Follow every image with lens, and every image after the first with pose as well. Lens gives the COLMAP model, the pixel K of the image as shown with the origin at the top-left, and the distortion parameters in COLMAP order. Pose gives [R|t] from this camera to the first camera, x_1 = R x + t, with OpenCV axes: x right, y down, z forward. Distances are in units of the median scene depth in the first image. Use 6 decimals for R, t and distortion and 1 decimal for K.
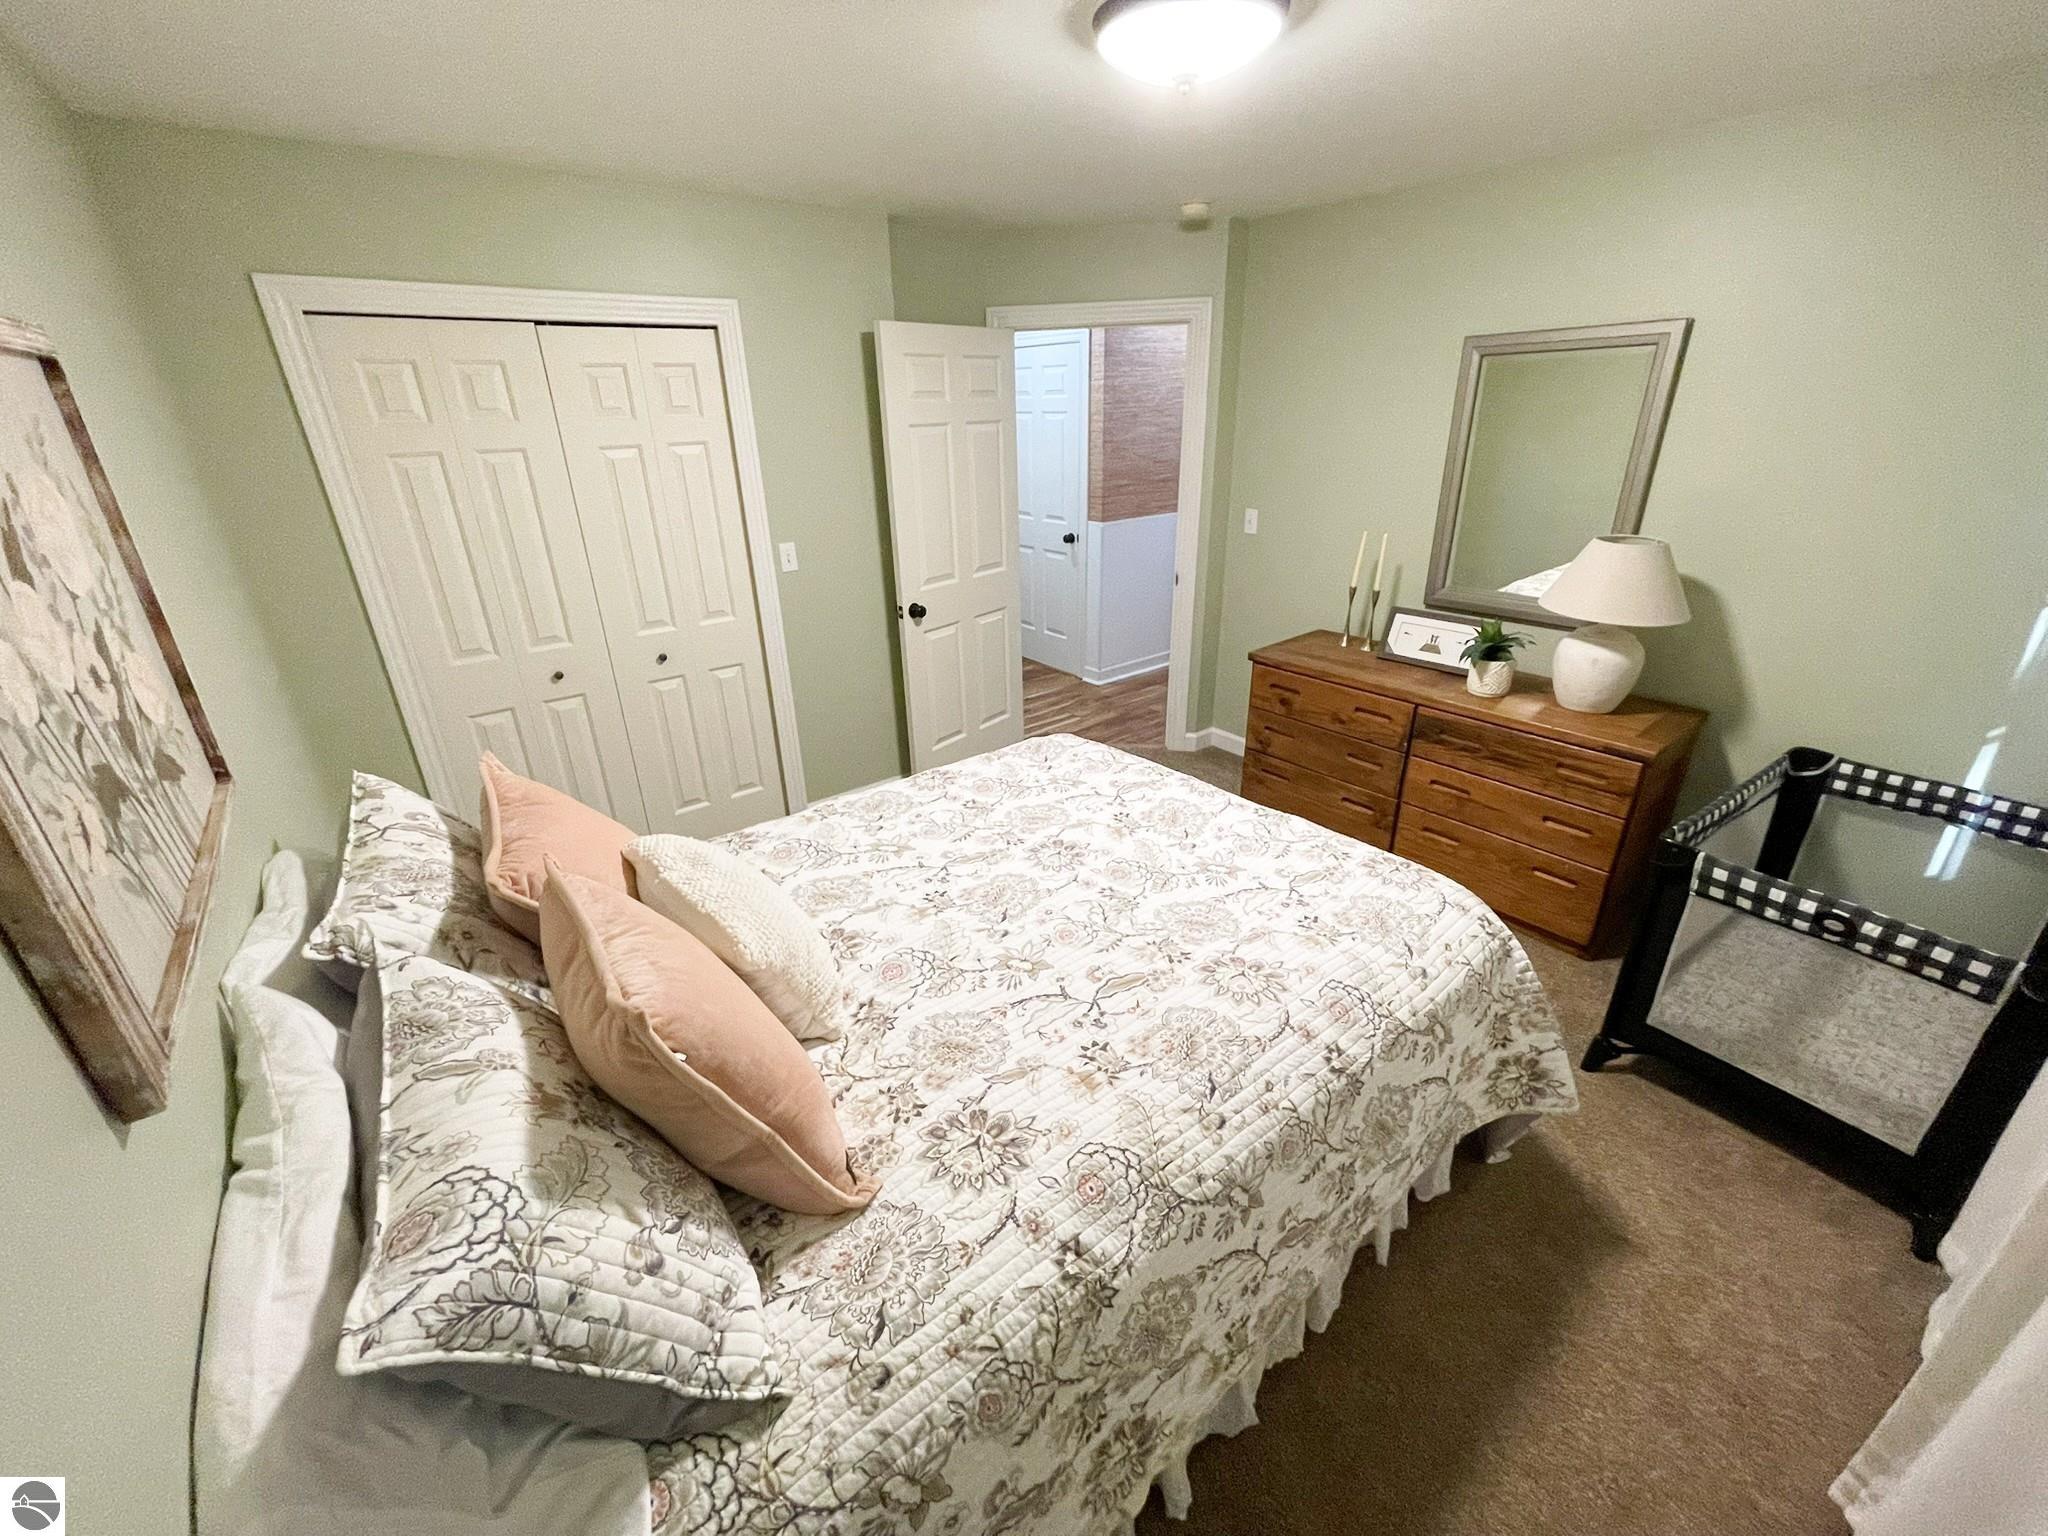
lens RADIAL K [[829.7, 0, 1016.9], [0, 829.7, 772.1], [0, 0, 1]] dist [0.001224, 0.000248]
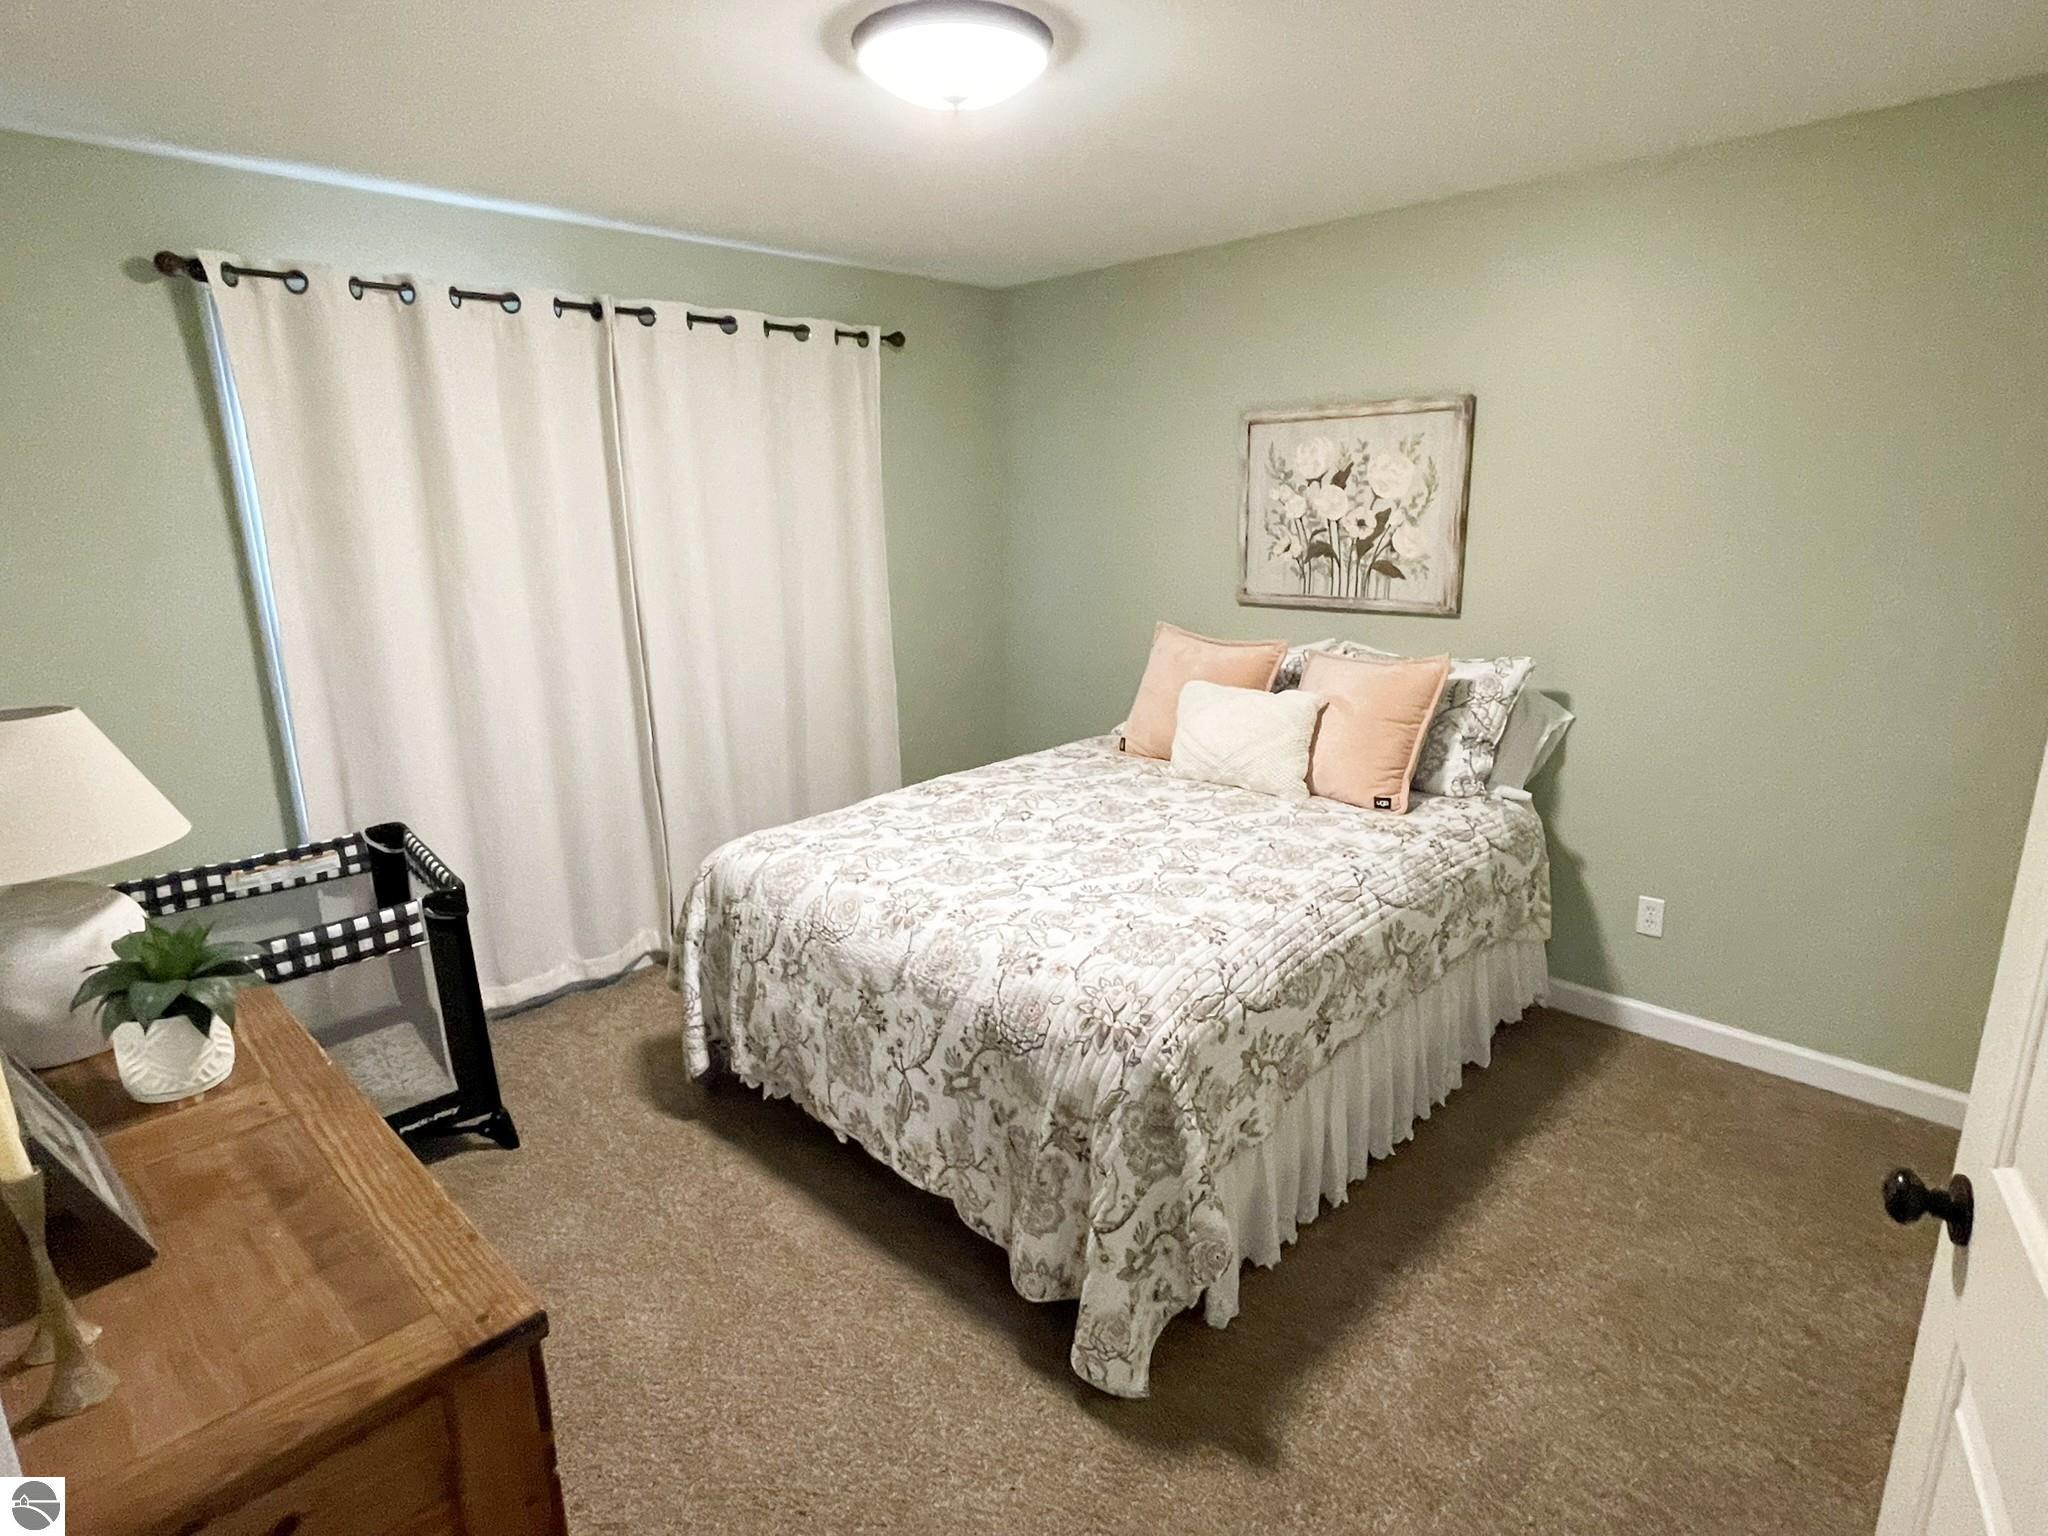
lens RADIAL K [[1078.7, 0, 1023.6], [0, 1078.7, 765.2], [0, 0, 1]] dist [-0.002343, -0.001403]
pose [[-0.990945, 0.072418, -0.113069, 0.522883], [-0.013354, 0.784759, 0.619657, -1.653179], [0.133606, 0.615556, -0.776686, 4.000649]]
